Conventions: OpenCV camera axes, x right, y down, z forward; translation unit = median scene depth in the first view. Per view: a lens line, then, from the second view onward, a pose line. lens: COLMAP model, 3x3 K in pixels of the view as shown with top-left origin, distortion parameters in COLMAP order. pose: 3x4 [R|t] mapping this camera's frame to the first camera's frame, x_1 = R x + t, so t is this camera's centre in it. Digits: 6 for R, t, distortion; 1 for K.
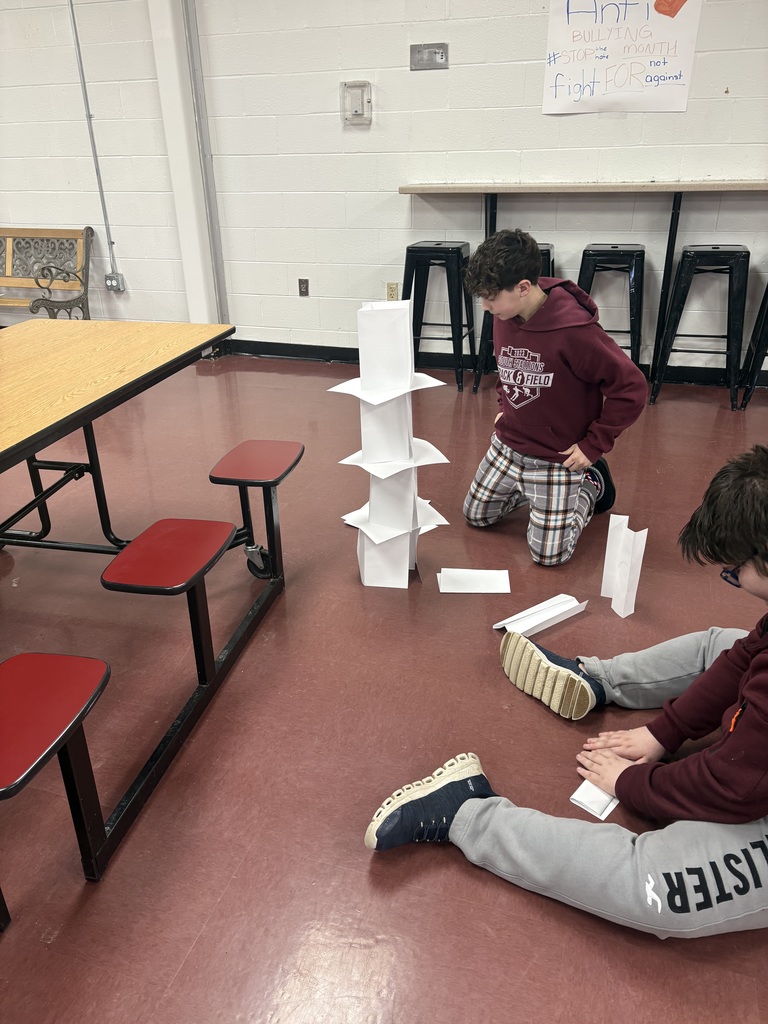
lens RADIAL K [[785.2, 0, 384.0], [0, 785.2, 512.0], [0, 0, 1]] dist [0.025692, -0.003746]
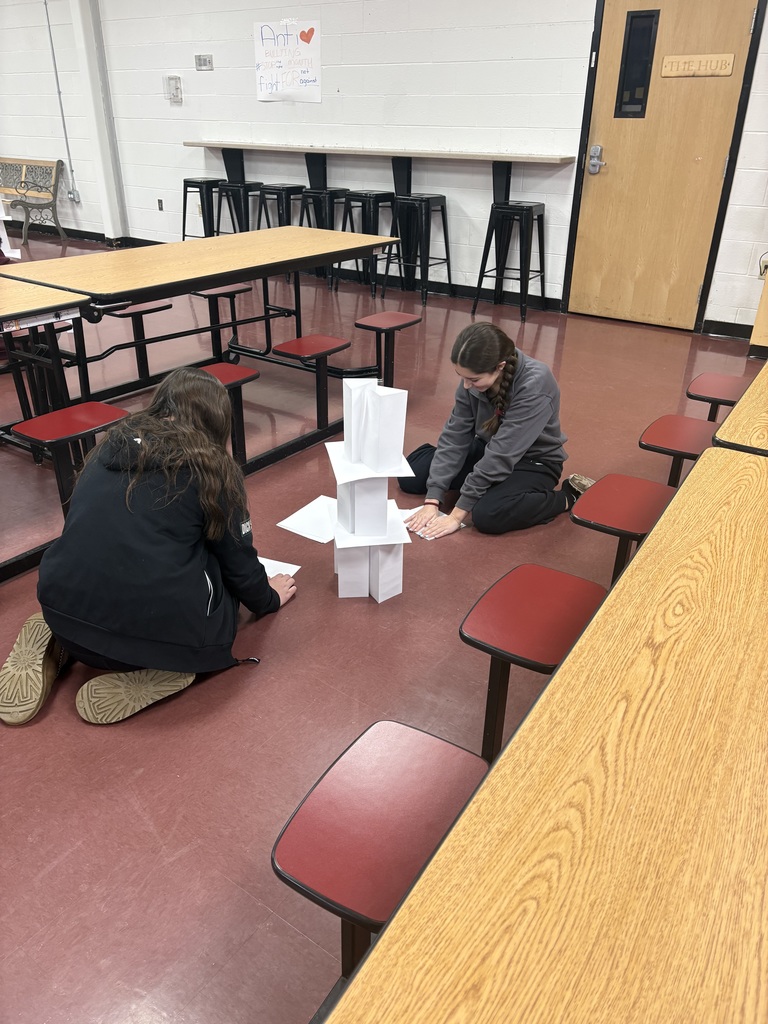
lens RADIAL K [[785.2, 0, 384.0], [0, 785.2, 512.0], [0, 0, 1]] dist [0.025692, -0.003746]
pose [[0.947412, 0.169674, -0.271333, 0.877353], [-0.160296, 0.985449, 0.056531, 0.166710], [0.276977, -0.010064, 0.960824, -0.422345]]
